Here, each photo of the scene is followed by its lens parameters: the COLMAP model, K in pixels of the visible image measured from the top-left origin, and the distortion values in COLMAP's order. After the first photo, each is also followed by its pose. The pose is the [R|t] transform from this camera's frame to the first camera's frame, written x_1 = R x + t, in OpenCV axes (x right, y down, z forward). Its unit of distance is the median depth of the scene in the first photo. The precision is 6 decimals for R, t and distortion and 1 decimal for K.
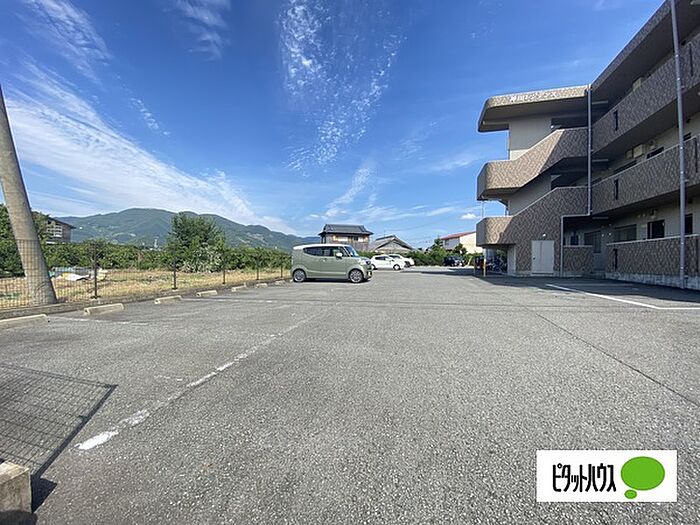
lens RADIAL K [[285.4, 0, 349.2], [0, 285.4, 260.5], [0, 0, 1]] dist [0.035087, -0.025997]
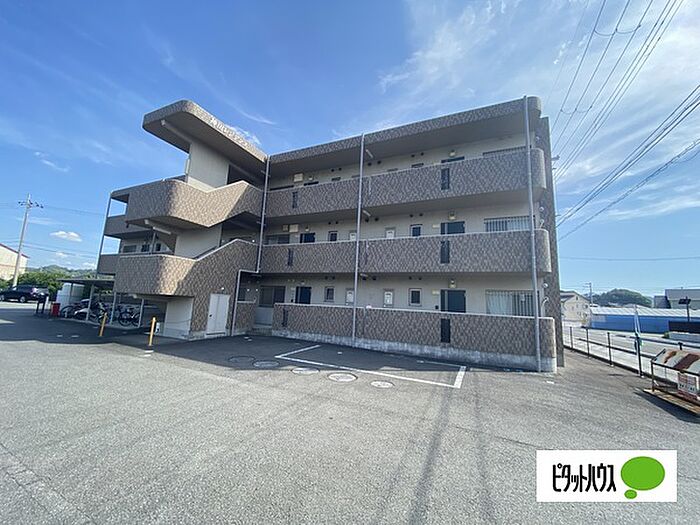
lens RADIAL K [[285.4, 0, 349.2], [0, 285.4, 260.5], [0, 0, 1]] dist [0.035087, -0.025997]
pose [[0.160694, 0.151670, 0.975281, -0.126017], [-0.049406, 0.988120, -0.145526, -0.064472], [-0.985767, -0.024799, 0.166278, 0.484328]]
